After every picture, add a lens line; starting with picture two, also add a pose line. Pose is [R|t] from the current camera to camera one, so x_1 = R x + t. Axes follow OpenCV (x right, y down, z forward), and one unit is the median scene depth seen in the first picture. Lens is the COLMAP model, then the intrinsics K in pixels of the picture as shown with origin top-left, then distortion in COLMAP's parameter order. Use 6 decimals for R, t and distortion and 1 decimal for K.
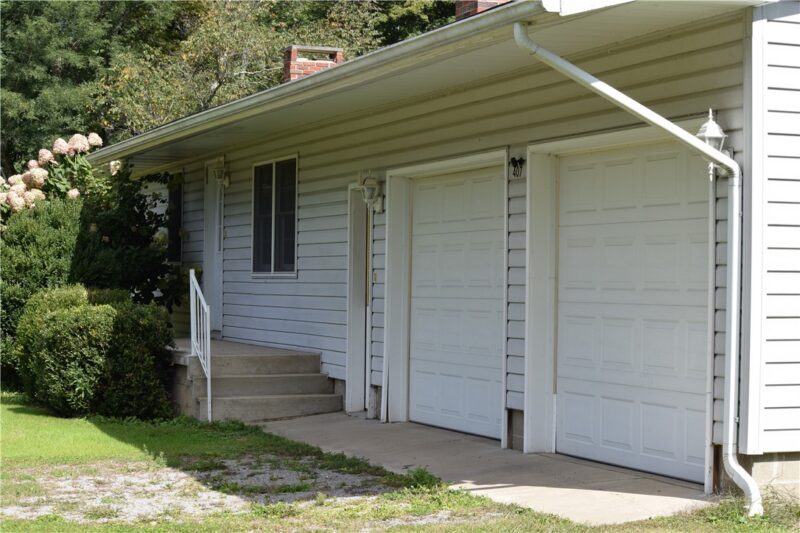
lens RADIAL K [[1873.3, 0, 400.0], [0, 1873.3, 266.5], [0, 0, 1]] dist [-0.256995, -0.276186]
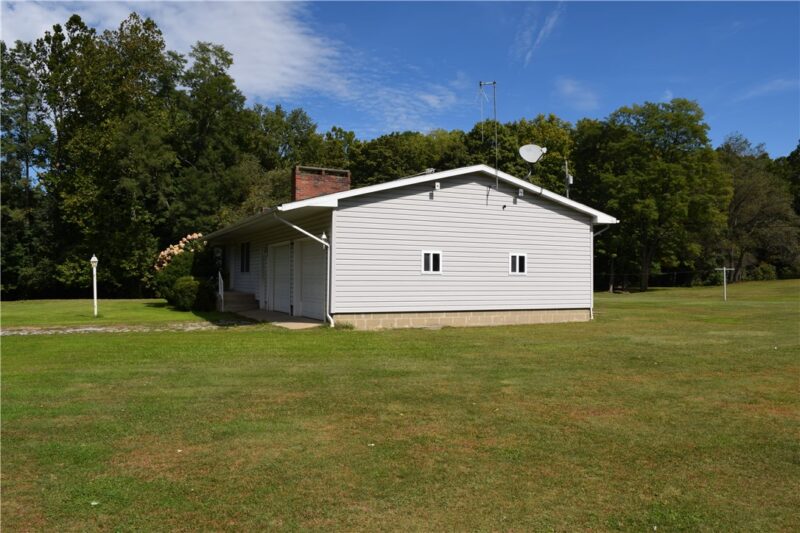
lens RADIAL K [[664.4, 0, 400.0], [0, 664.4, 266.5], [0, 0, 1]] dist [0.000328, 0.000890]
pose [[0.997436, 0.001621, 0.071543, 0.152098], [-0.000669, 0.999911, -0.013326, 0.009511], [-0.071558, 0.013244, 0.997348, -0.346844]]
